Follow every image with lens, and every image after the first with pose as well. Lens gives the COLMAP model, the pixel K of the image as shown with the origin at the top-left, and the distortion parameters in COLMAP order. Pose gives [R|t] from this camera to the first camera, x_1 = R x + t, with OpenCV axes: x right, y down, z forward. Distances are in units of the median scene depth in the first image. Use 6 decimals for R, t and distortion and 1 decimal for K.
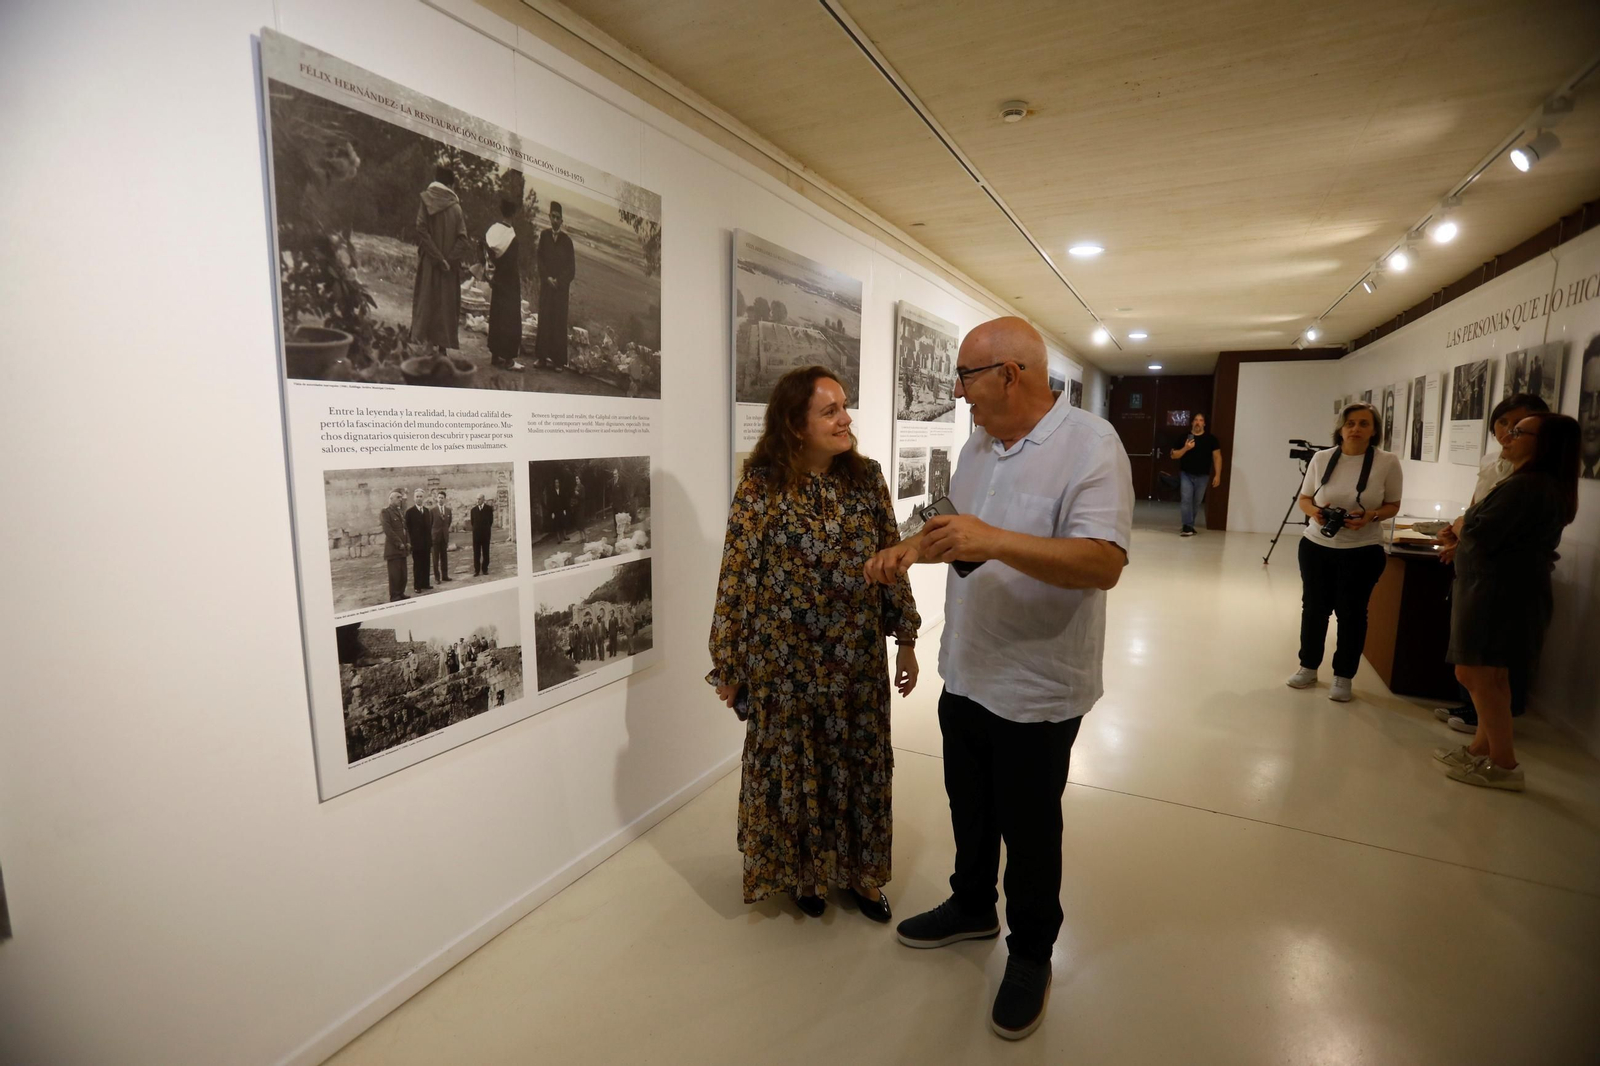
lens RADIAL K [[734.6, 0, 799.2], [0, 734.6, 534.3], [0, 0, 1]] dist [-0.082772, 0.042590]
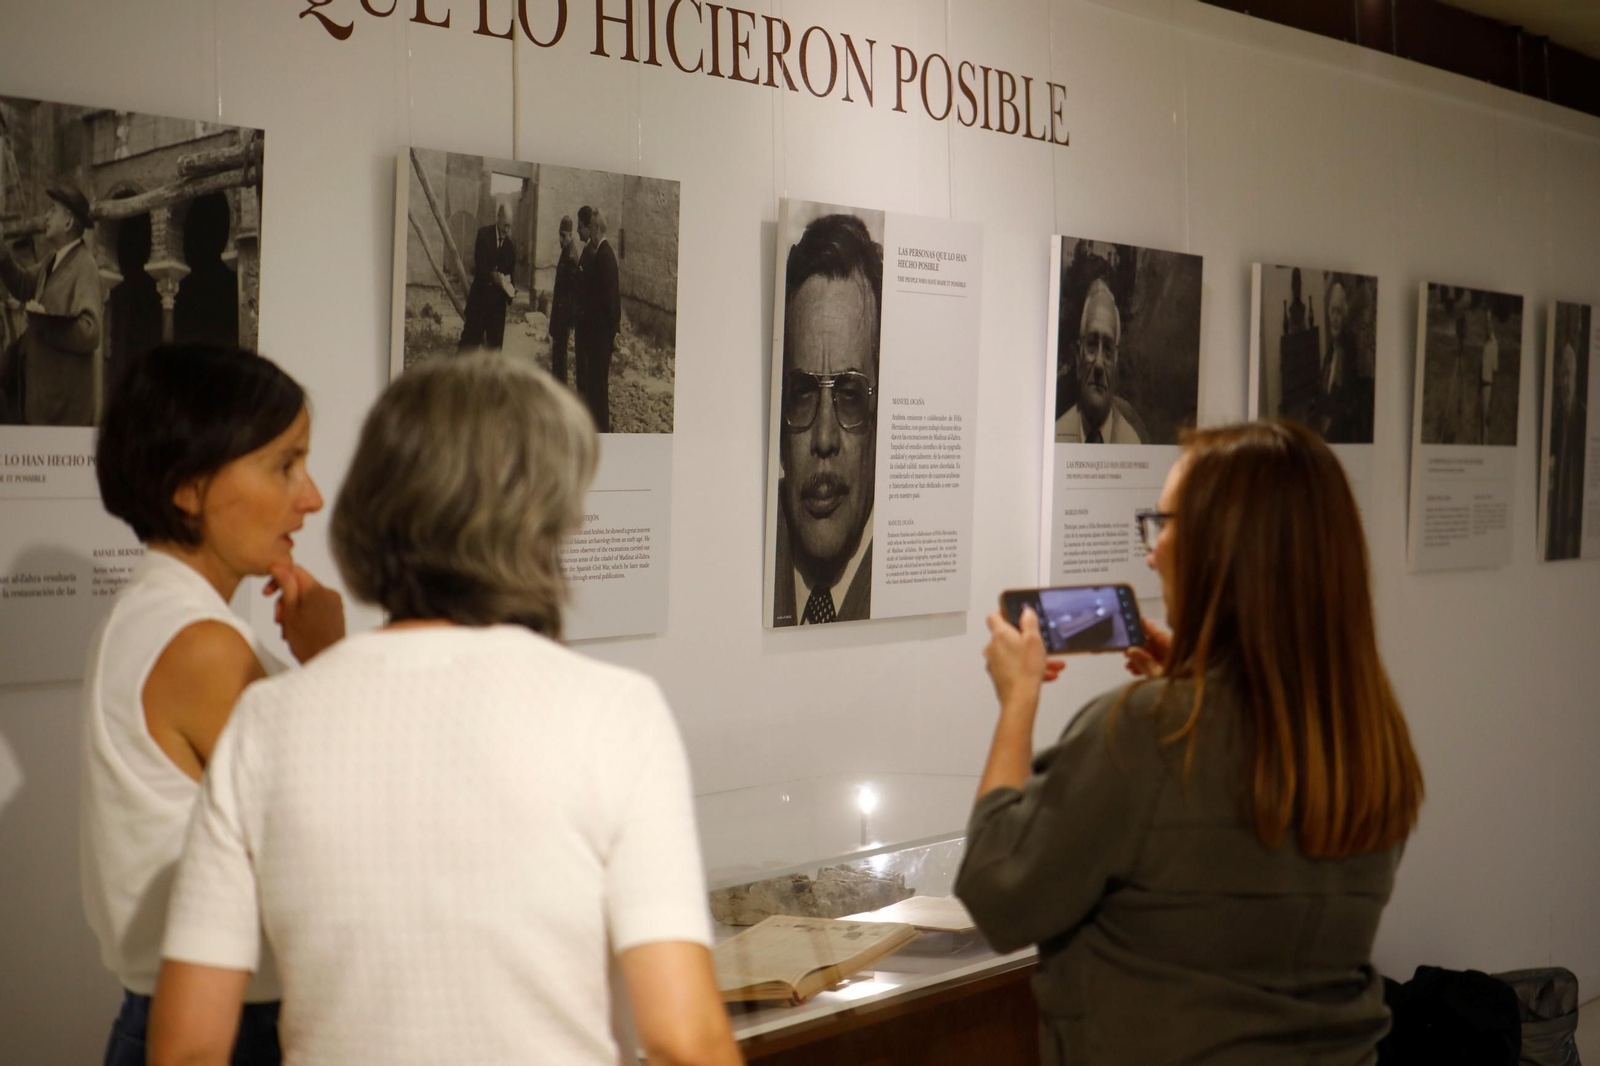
lens RADIAL K [[3590.5, 0, 800.2], [0, 3590.5, 533.3], [0, 0, 1]] dist [-0.149182, -0.580024]
pose [[-0.999862, -0.012483, 0.010941, 1.941154], [-0.010504, 0.986196, 0.165246, -0.728415], [-0.012852, 0.165108, -0.986192, 4.813974]]
